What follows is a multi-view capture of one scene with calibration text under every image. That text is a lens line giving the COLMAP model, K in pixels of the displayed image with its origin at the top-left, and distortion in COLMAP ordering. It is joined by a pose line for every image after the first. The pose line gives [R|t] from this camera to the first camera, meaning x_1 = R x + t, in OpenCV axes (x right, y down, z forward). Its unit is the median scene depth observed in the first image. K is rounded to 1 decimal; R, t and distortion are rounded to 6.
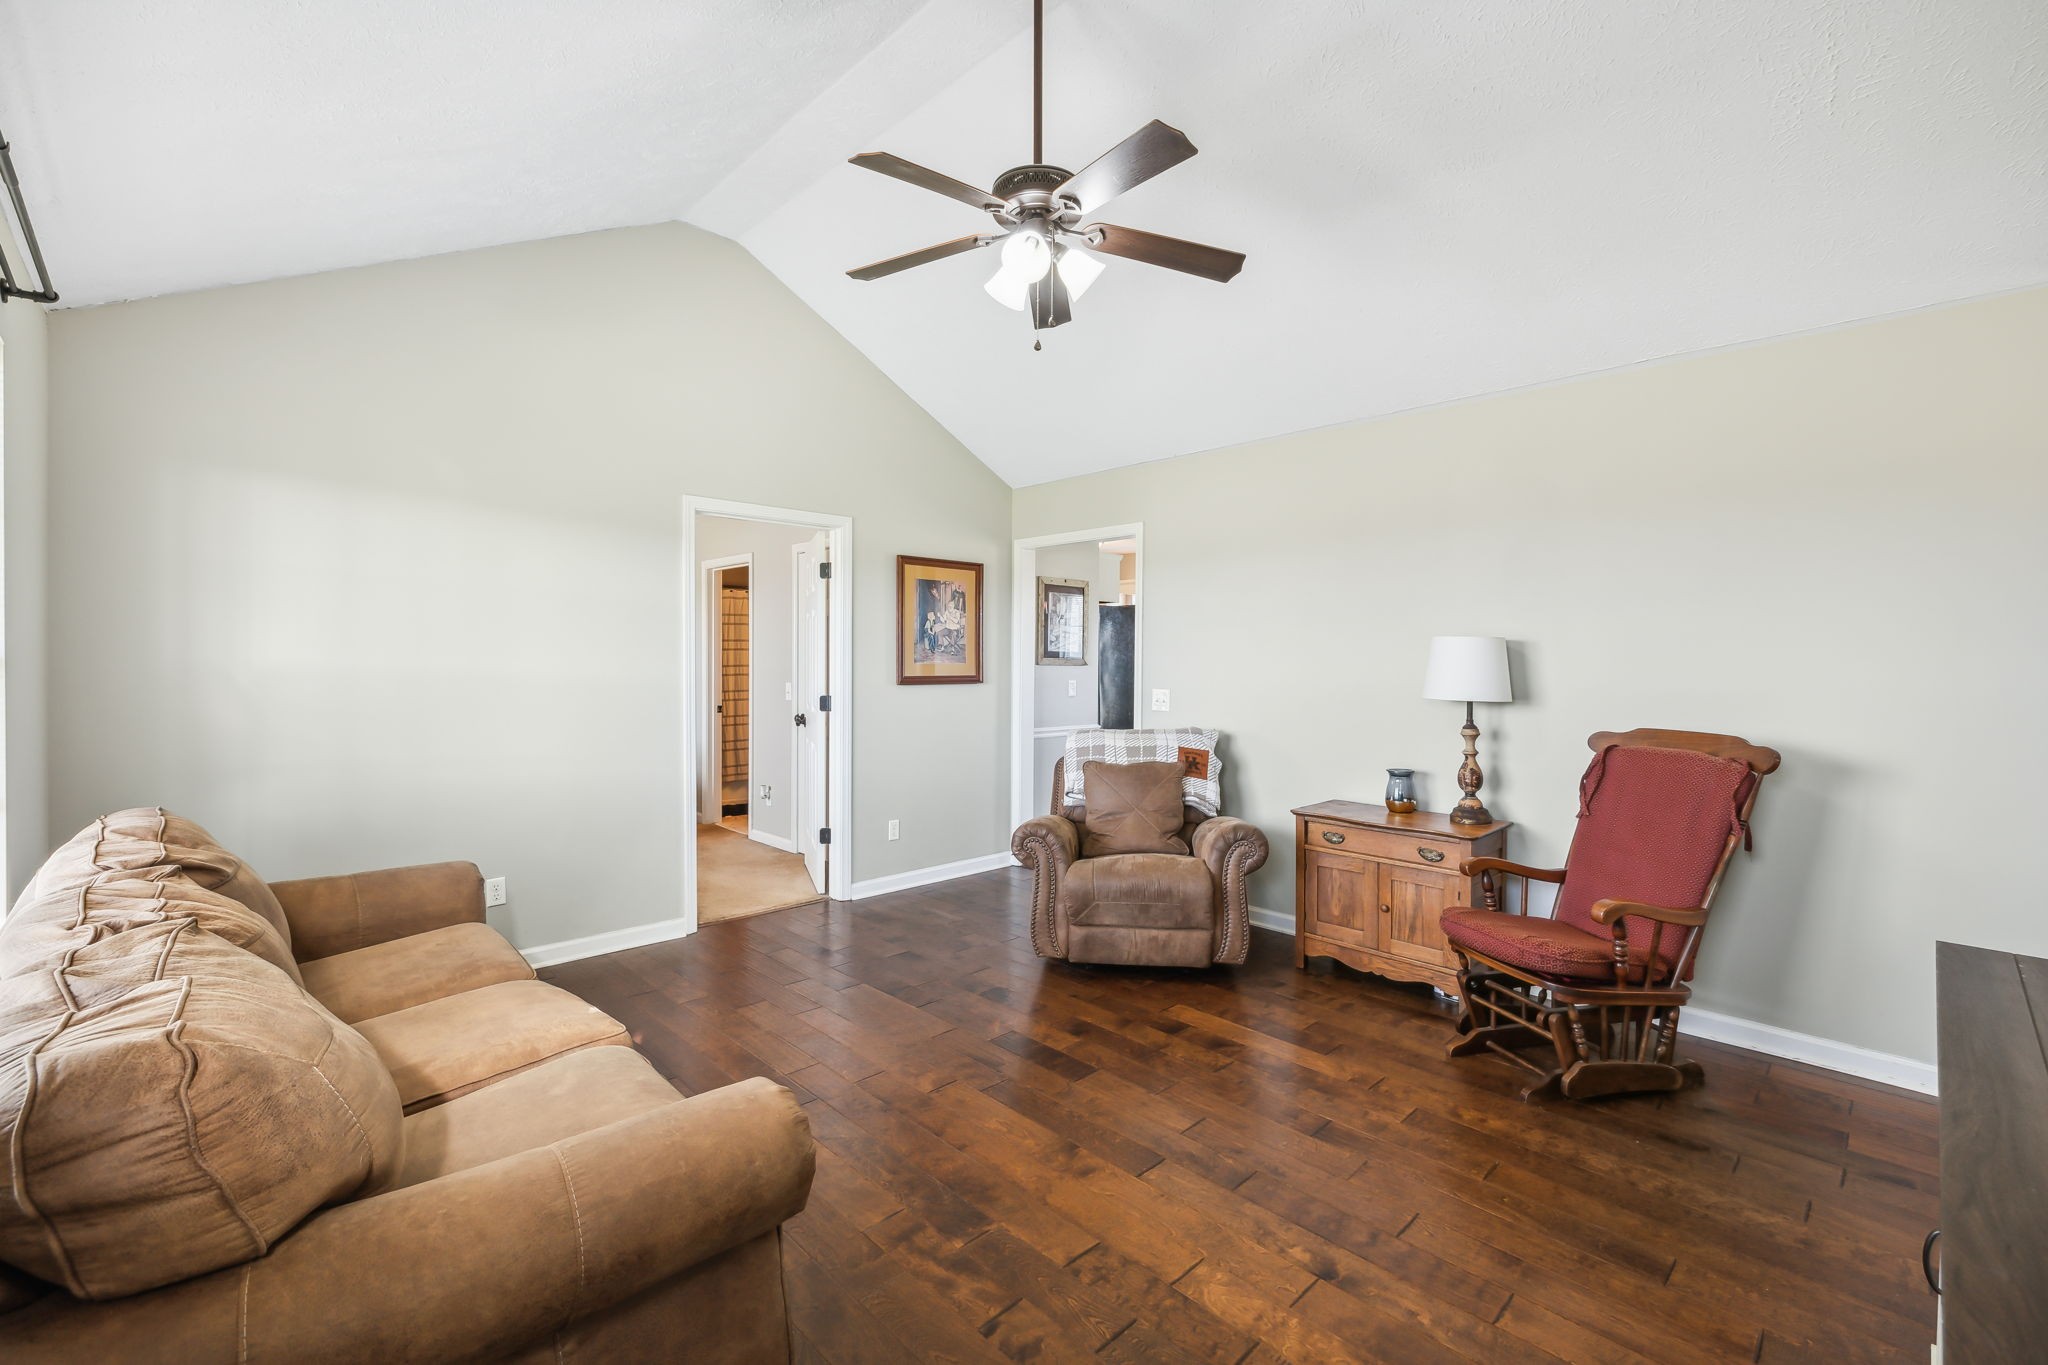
lens RADIAL K [[873.5, 0, 1024.4], [0, 873.5, 669.5], [0, 0, 1]] dist [0.000304, -0.000003]
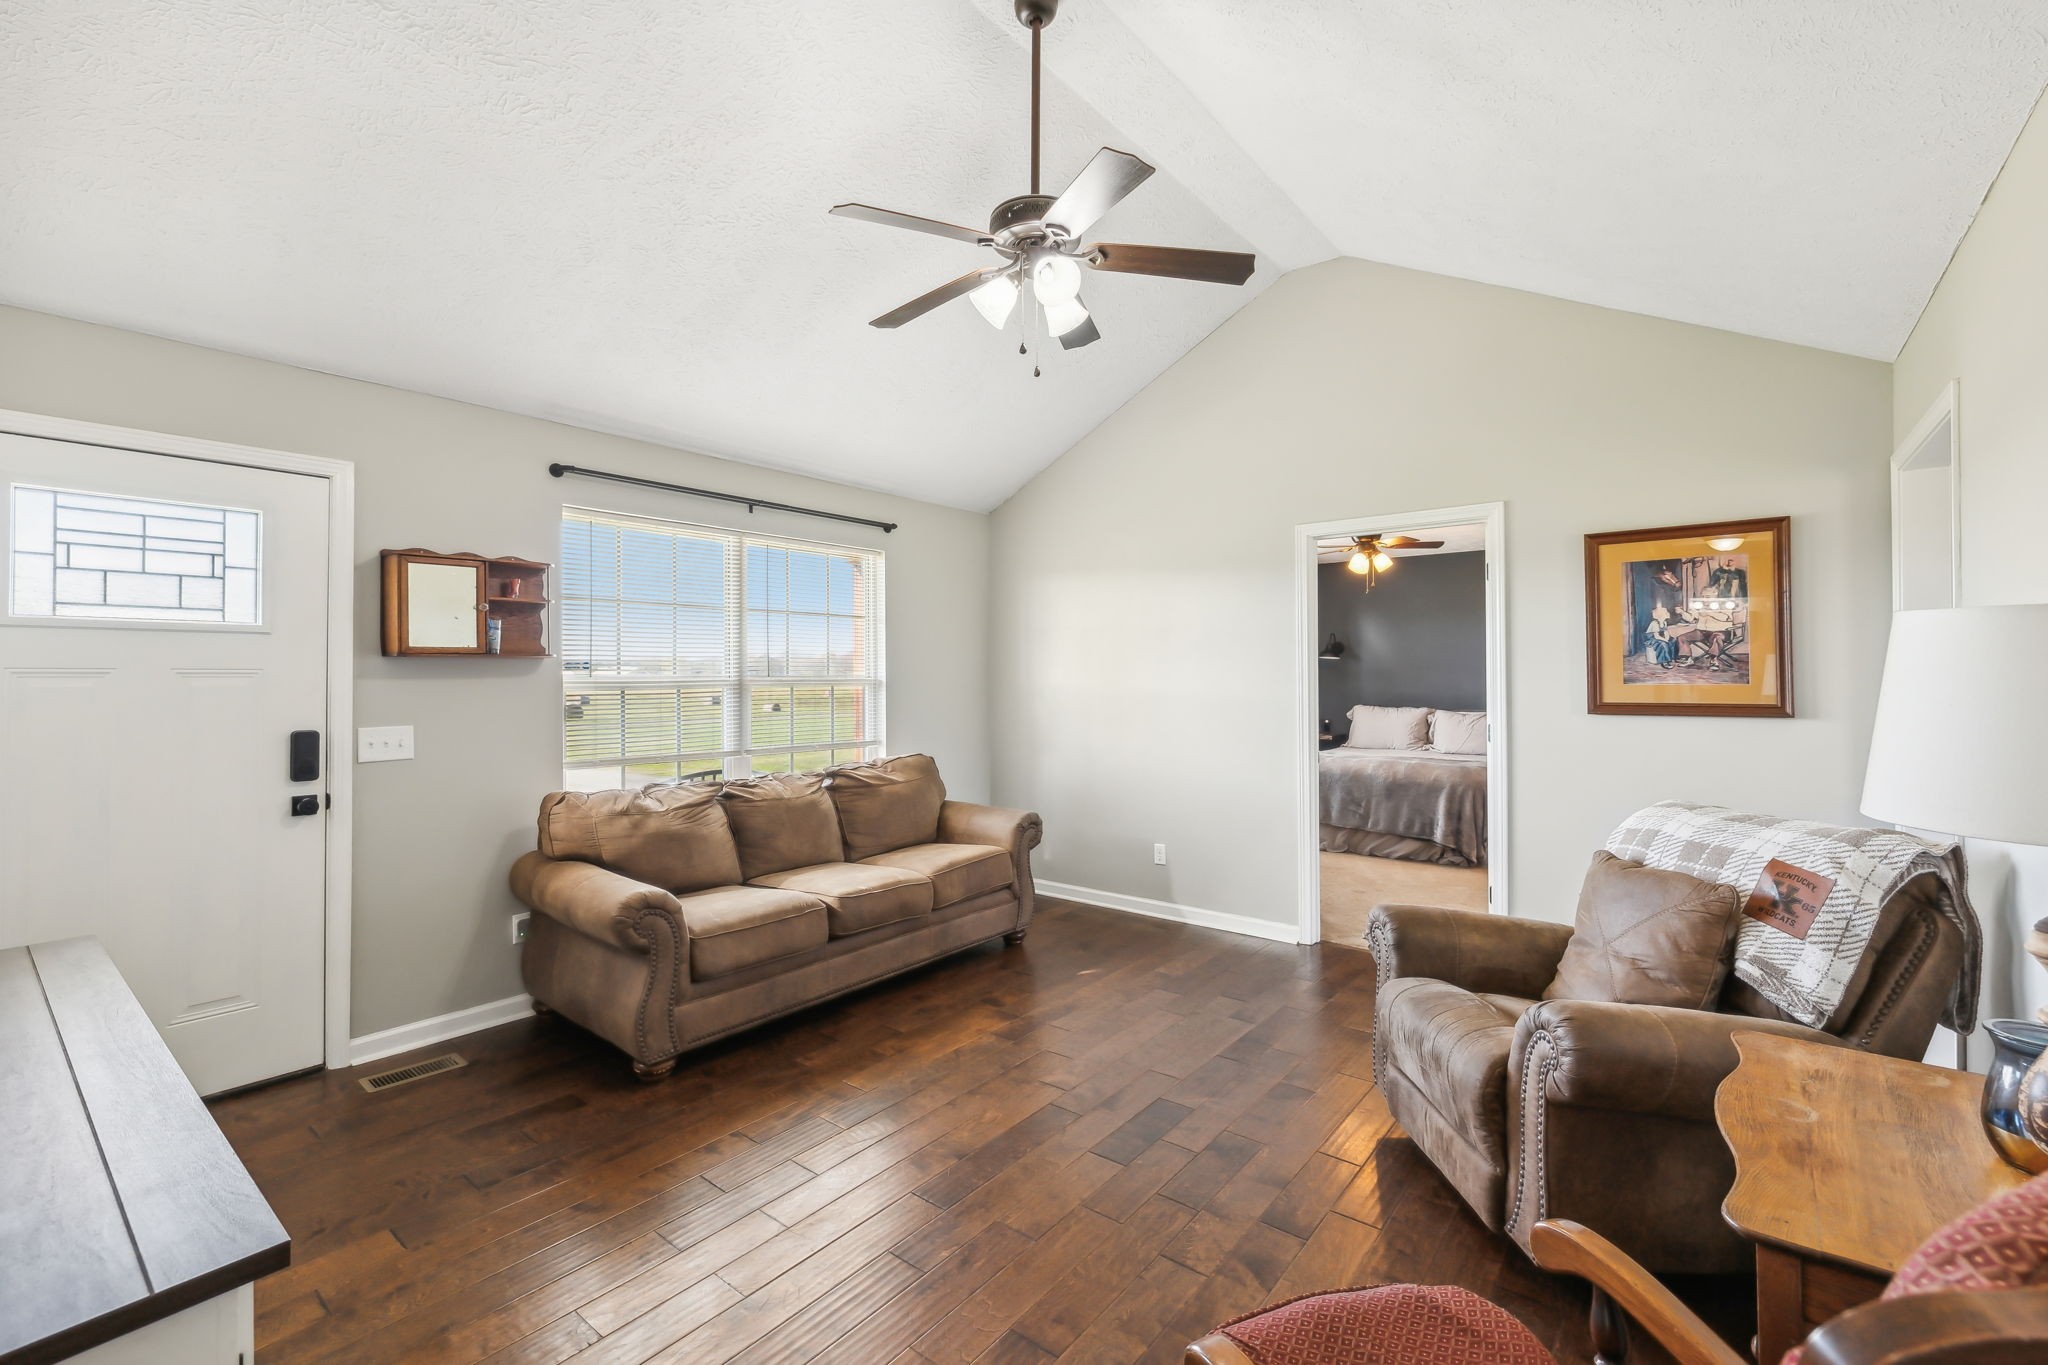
lens RADIAL K [[873.5, 0, 1018.4], [0, 873.5, 679.6], [0, 0, 1]] dist [0.000304, -0.000003]
pose [[0.126603, -0.004539, -0.991943, 0.529606], [0.001613, 0.999989, -0.004370, -0.008986], [0.991952, -0.001046, 0.126609, 0.452279]]
